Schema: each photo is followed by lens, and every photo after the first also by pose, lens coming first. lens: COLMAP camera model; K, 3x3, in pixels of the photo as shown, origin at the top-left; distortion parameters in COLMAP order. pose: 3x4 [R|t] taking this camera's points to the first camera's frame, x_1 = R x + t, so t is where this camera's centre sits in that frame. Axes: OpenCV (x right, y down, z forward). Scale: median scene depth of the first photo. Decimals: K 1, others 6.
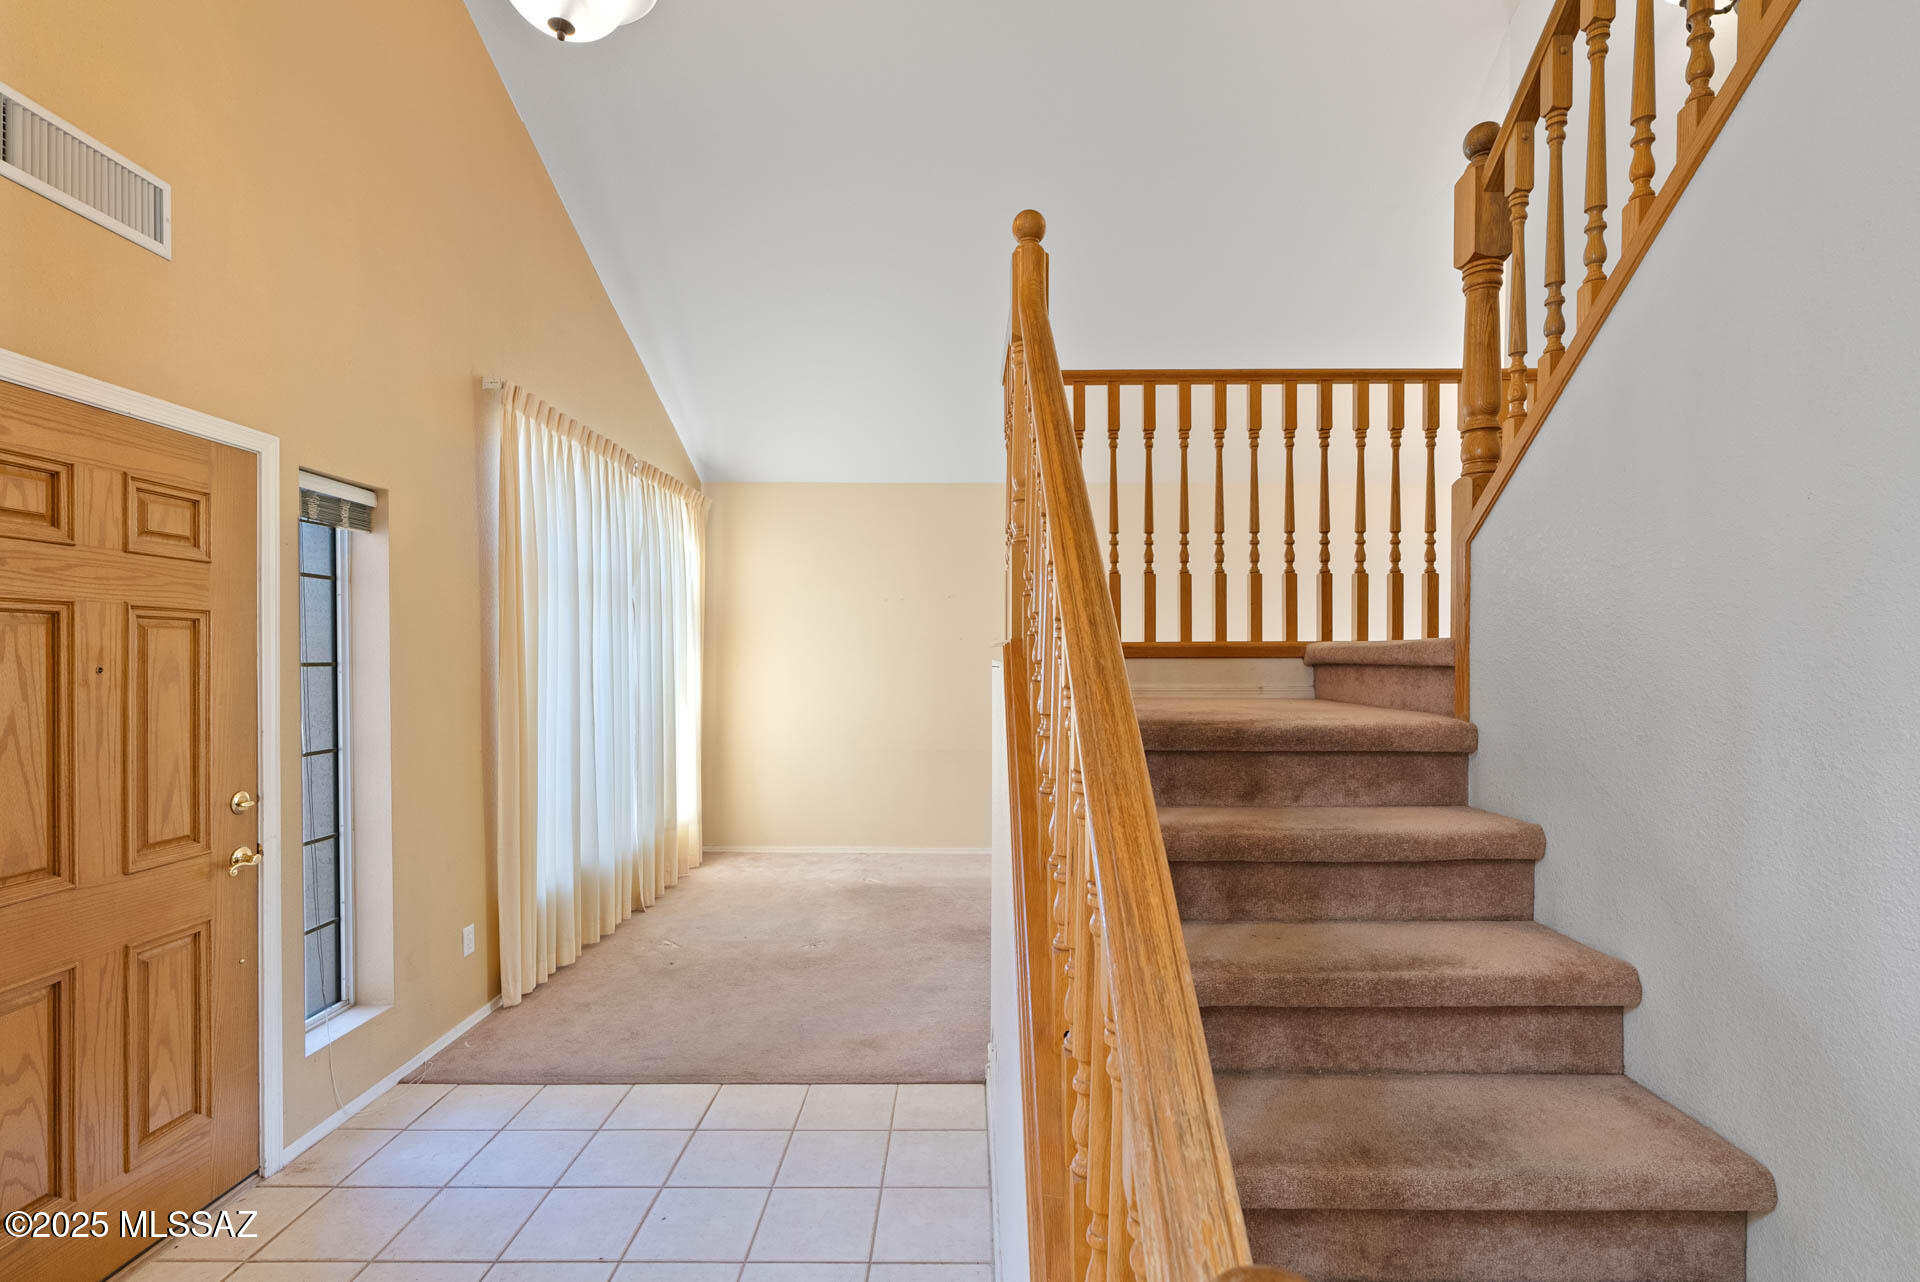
lens RADIAL K [[890.6, 0, 967.5], [0, 890.6, 672.8], [0, 0, 1]] dist [-0.002033, -0.000143]
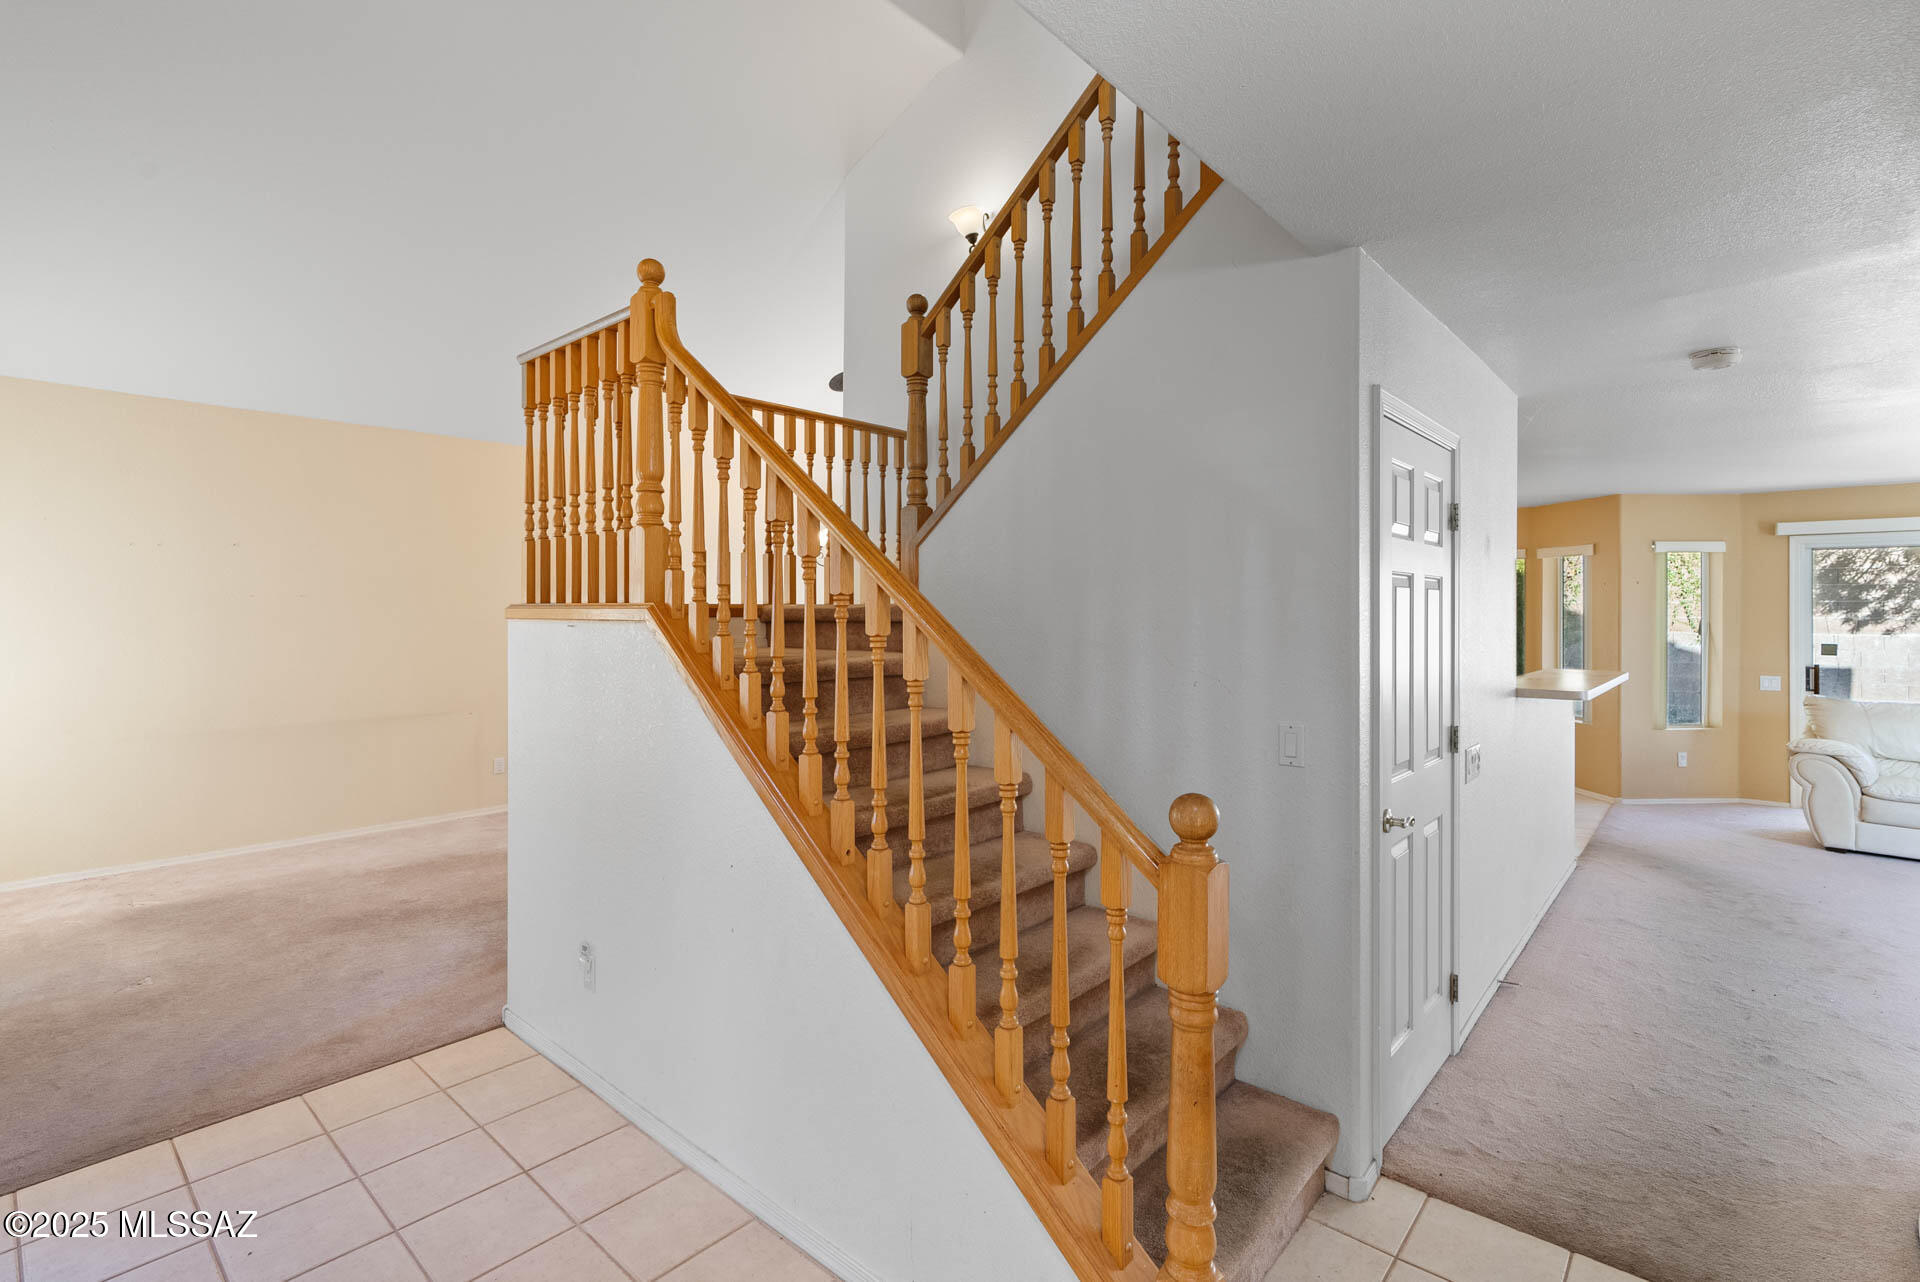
lens RADIAL K [[890.6, 0, 954.2], [0, 890.6, 619.6], [0, 0, 1]] dist [-0.002033, -0.000143]
pose [[0.662991, -0.008166, 0.748583, -0.599178], [0.015320, 0.999879, -0.002661, -0.006347], [-0.748470, 0.013233, 0.663036, -0.136914]]
